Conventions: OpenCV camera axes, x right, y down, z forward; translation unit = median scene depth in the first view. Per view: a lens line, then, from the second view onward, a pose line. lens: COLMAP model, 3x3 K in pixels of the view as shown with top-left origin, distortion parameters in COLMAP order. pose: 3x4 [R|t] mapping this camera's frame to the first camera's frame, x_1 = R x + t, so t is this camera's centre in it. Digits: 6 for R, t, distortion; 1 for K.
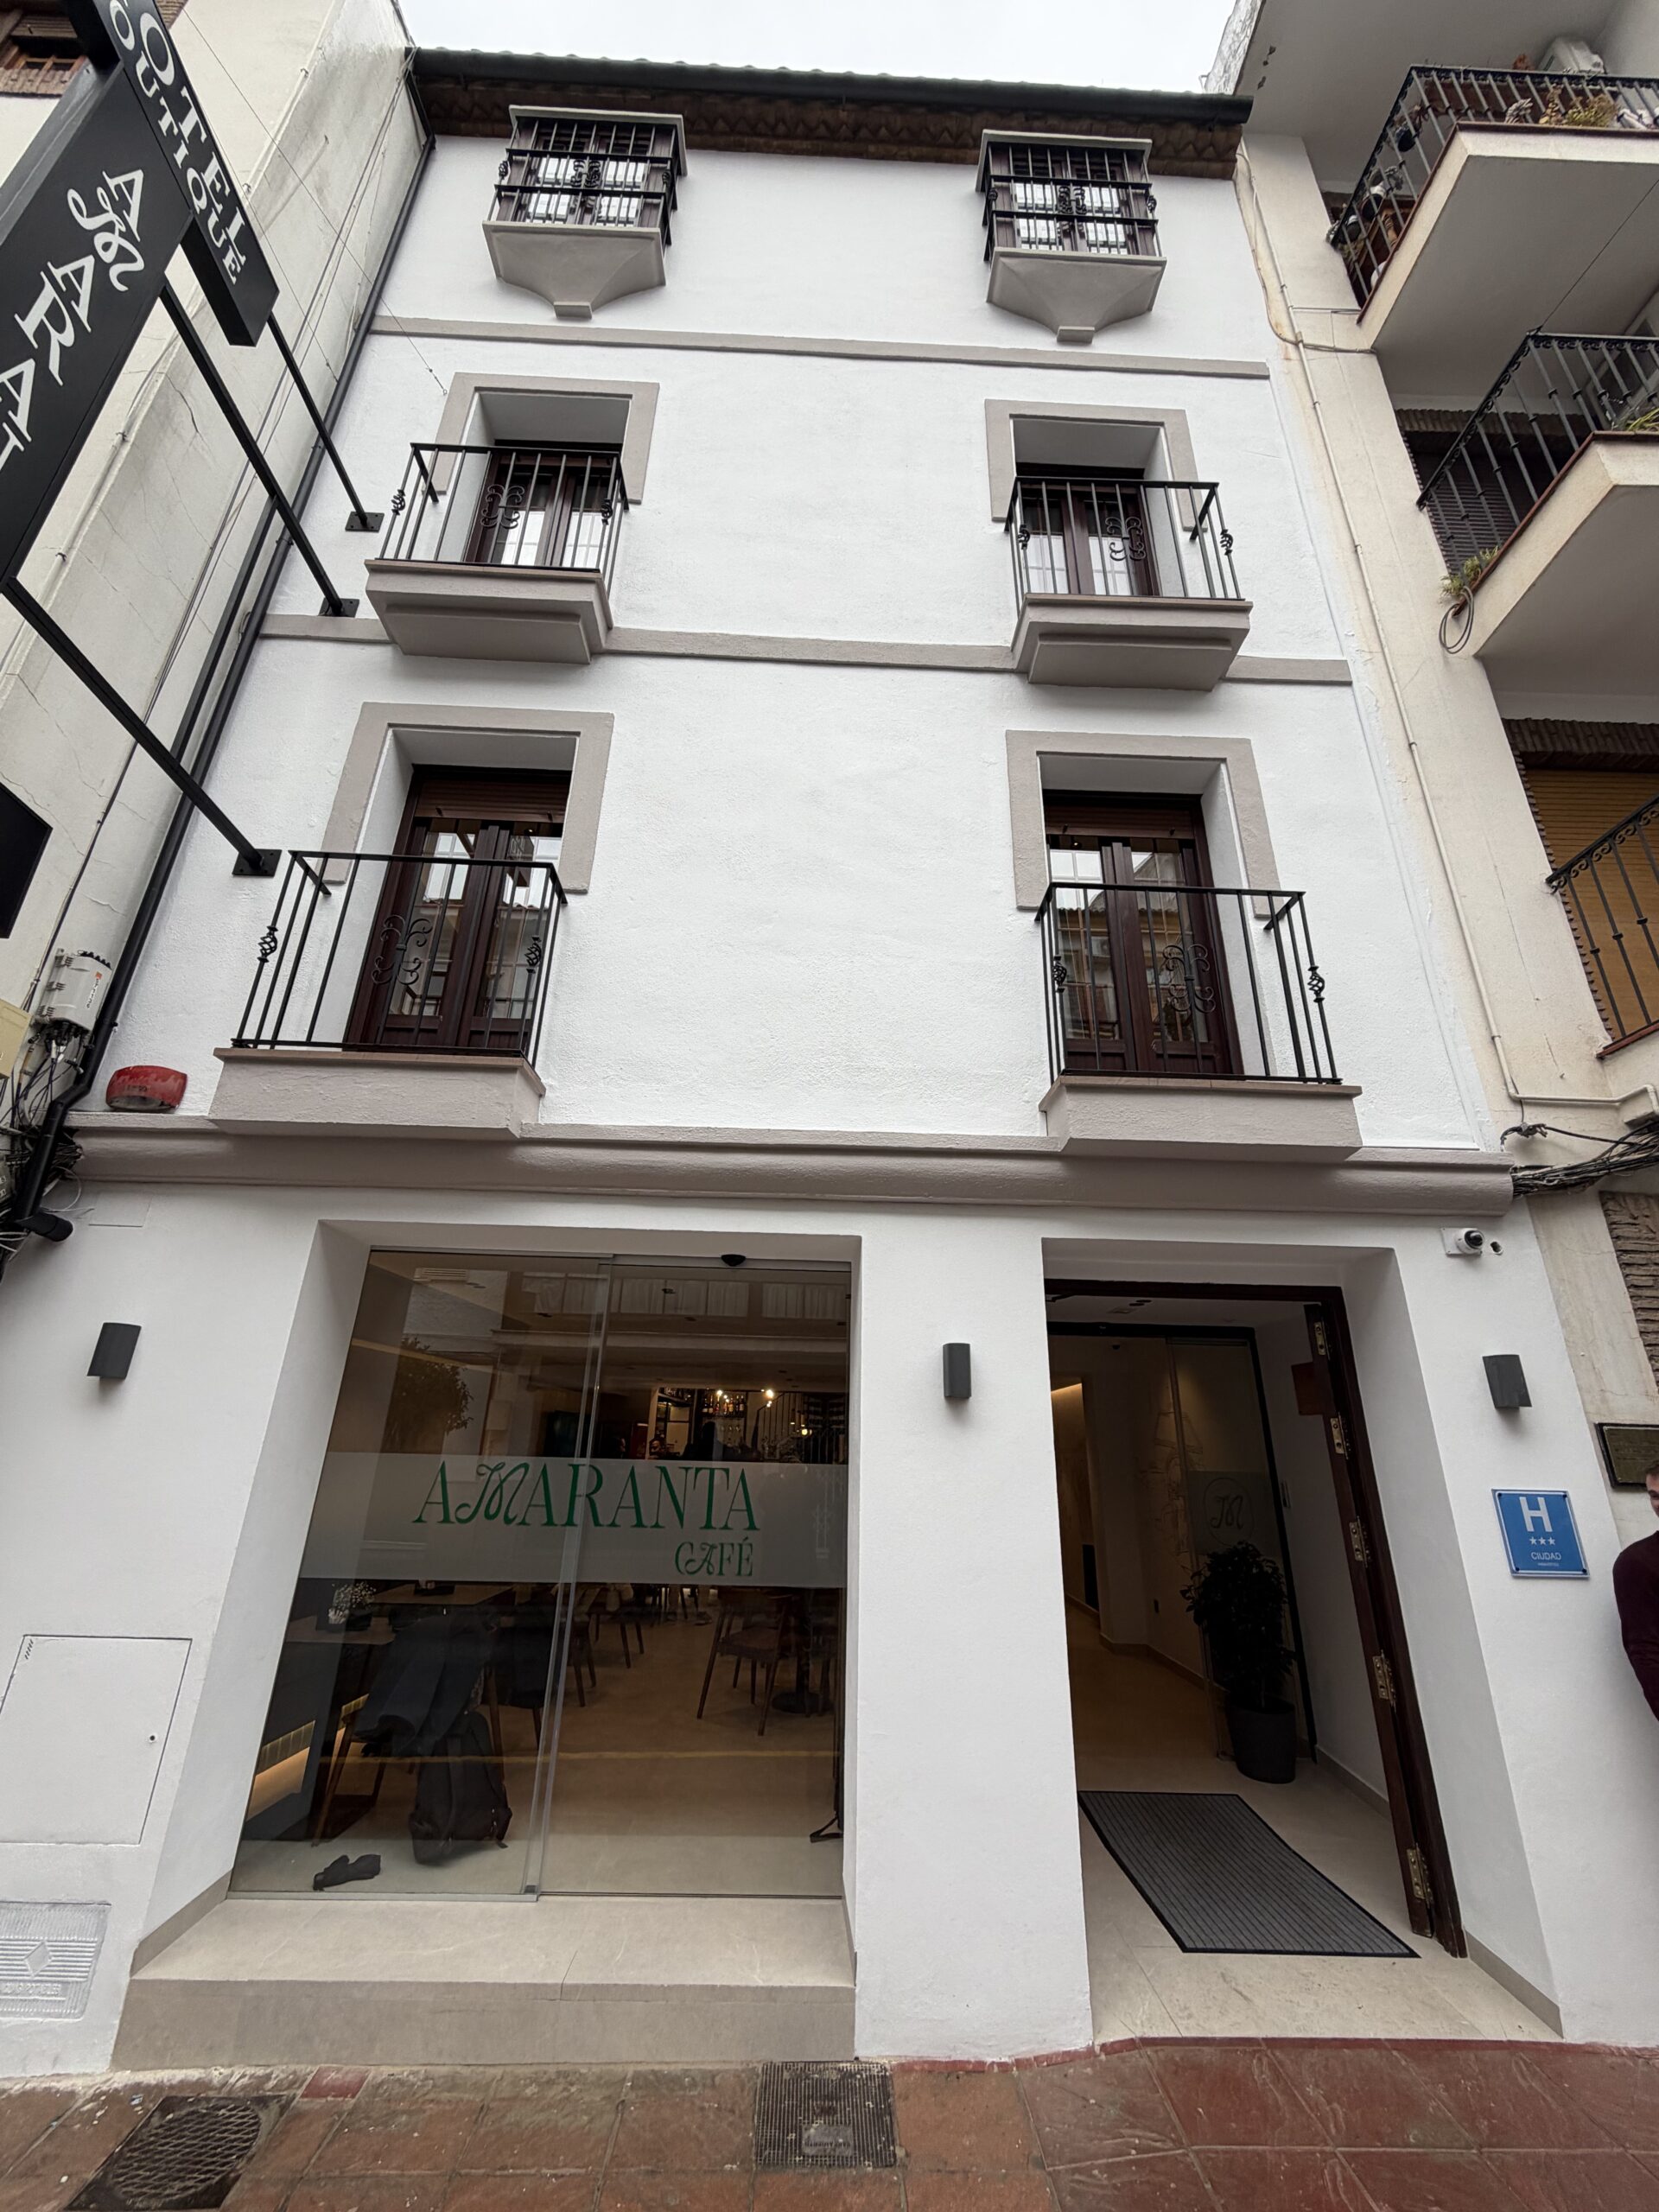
lens RADIAL K [[882.0, 0, 829.5], [0, 882.0, 1106.0], [0, 0, 1]] dist [0.000081, 0.000002]
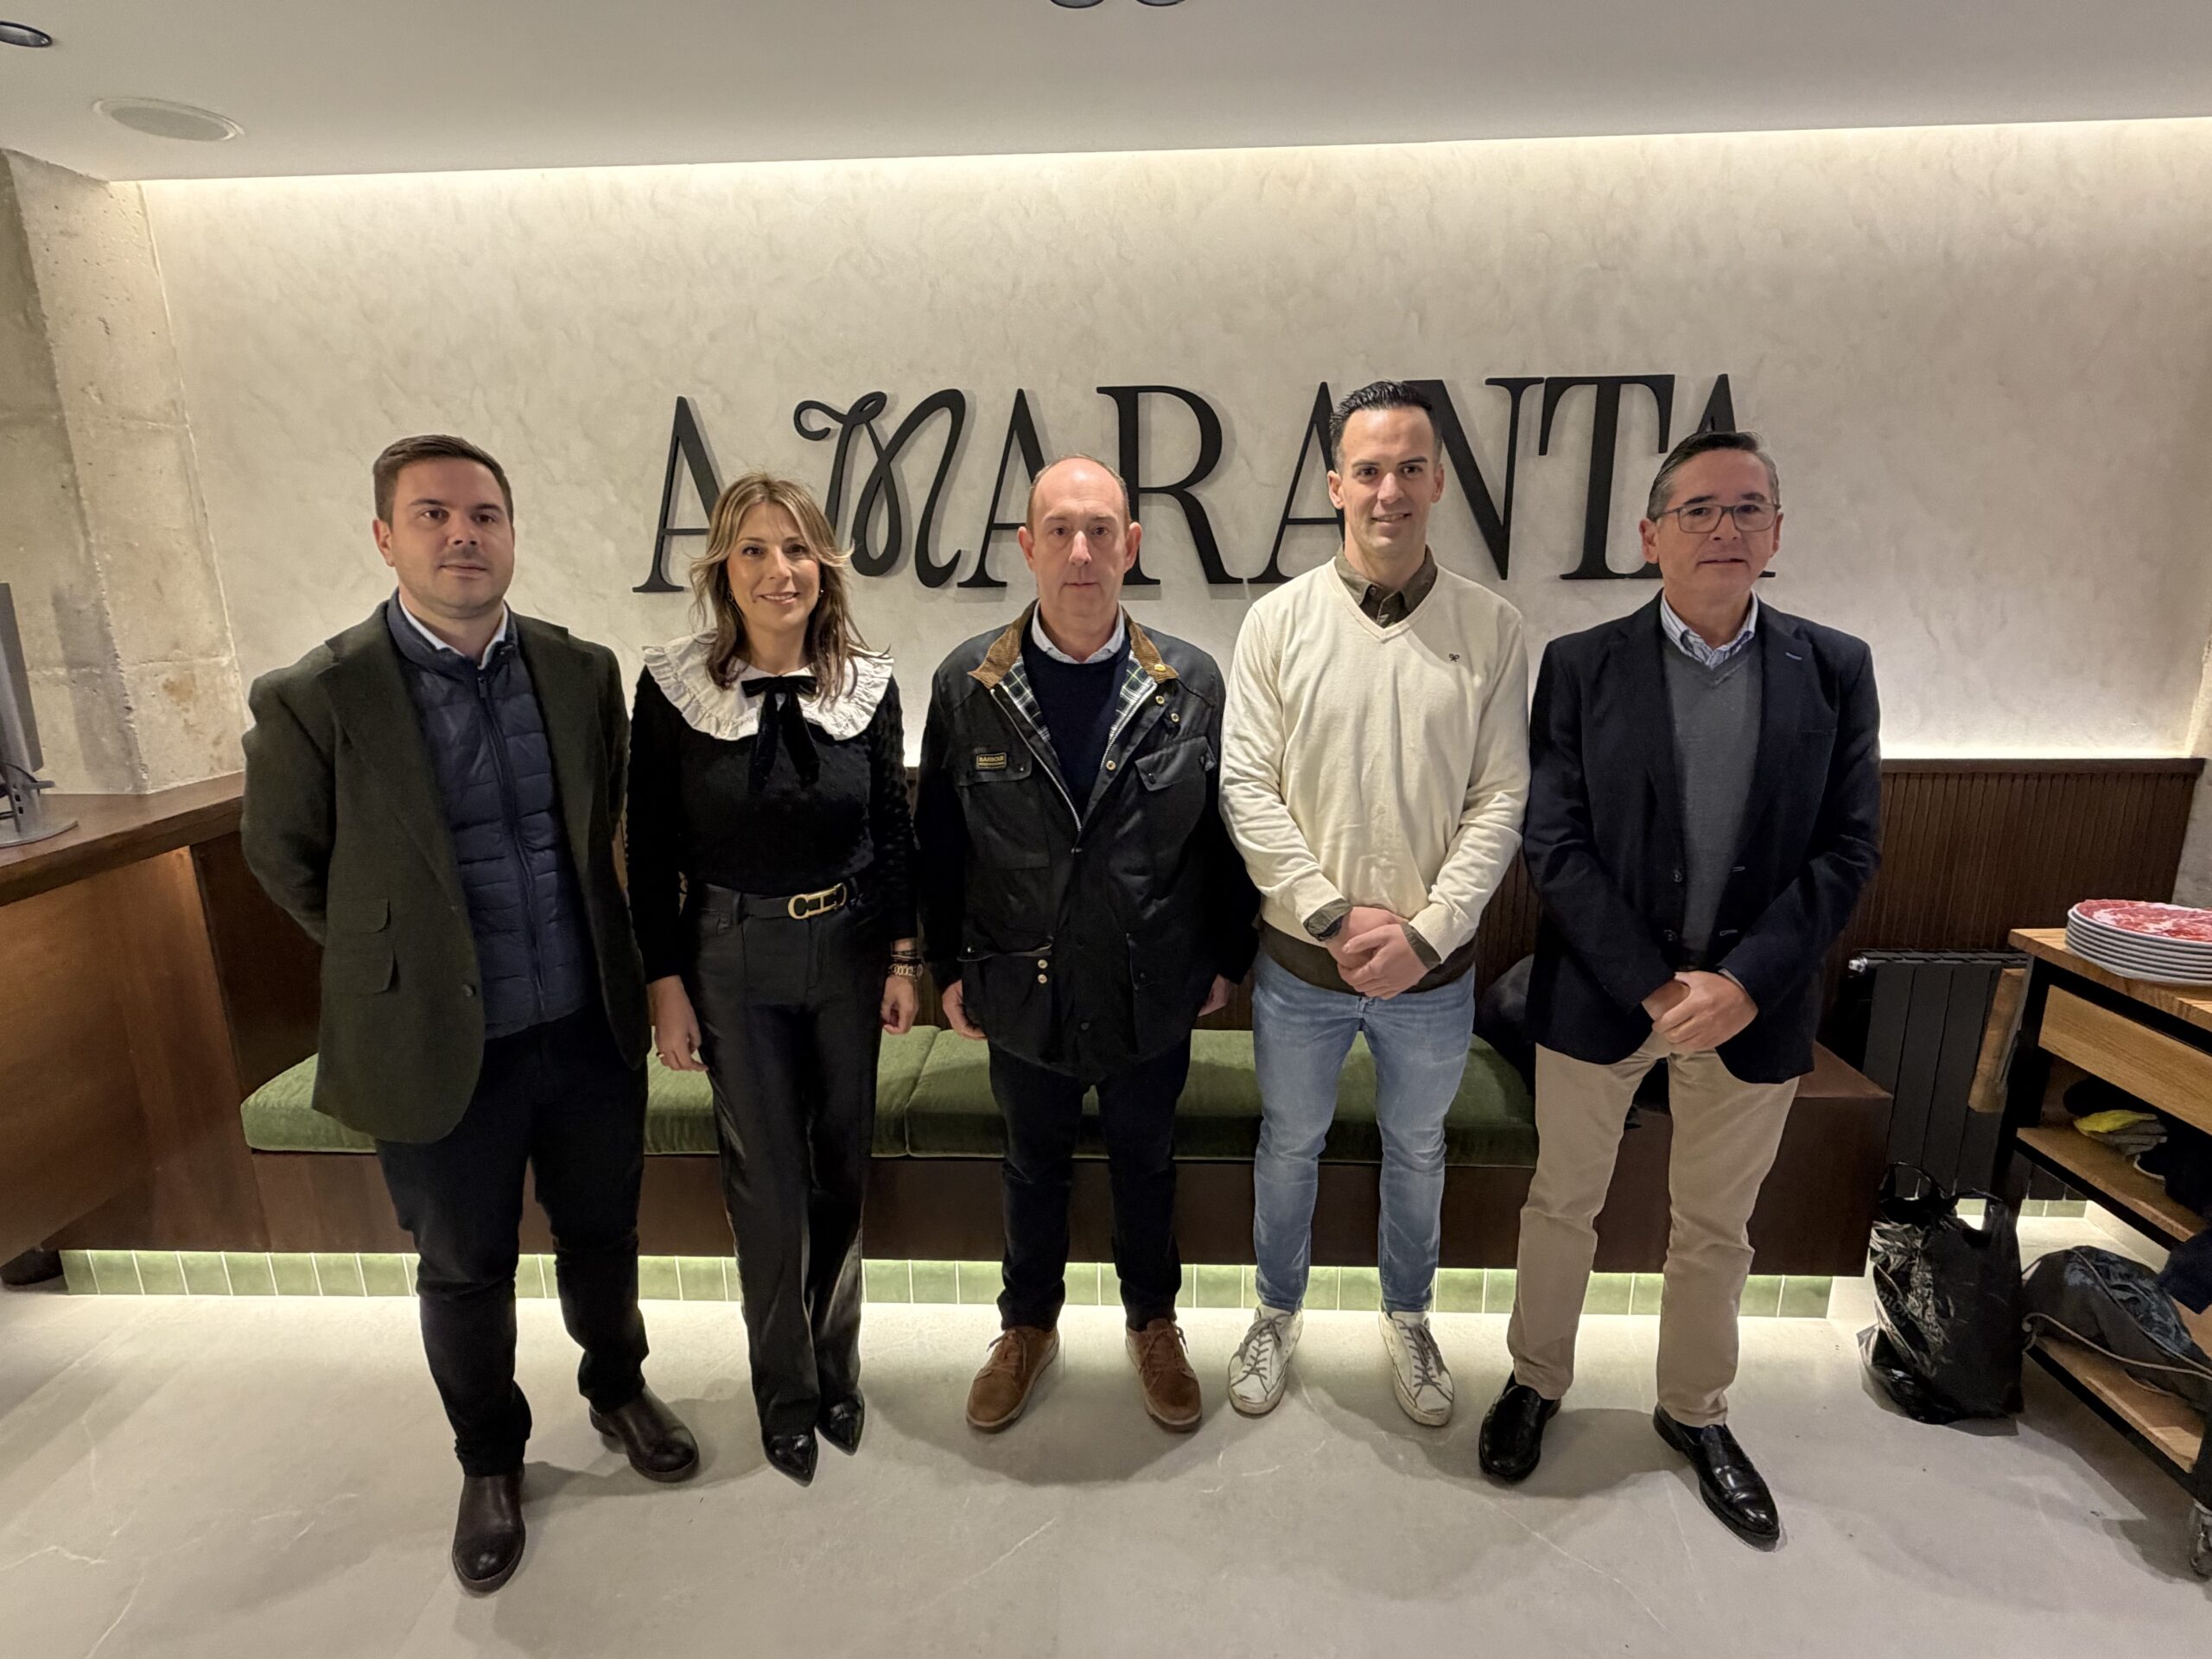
lens RADIAL K [[1125.4, 0, 1106.0], [0, 1125.4, 829.5], [0, 0, 1]] dist [-0.002067, 0.002235]
pose [[0.996527, -0.019895, -0.080855, -0.271556], [0.062930, 0.815821, 0.574871, 0.317827], [0.054526, -0.577963, 0.814240, 0.625553]]
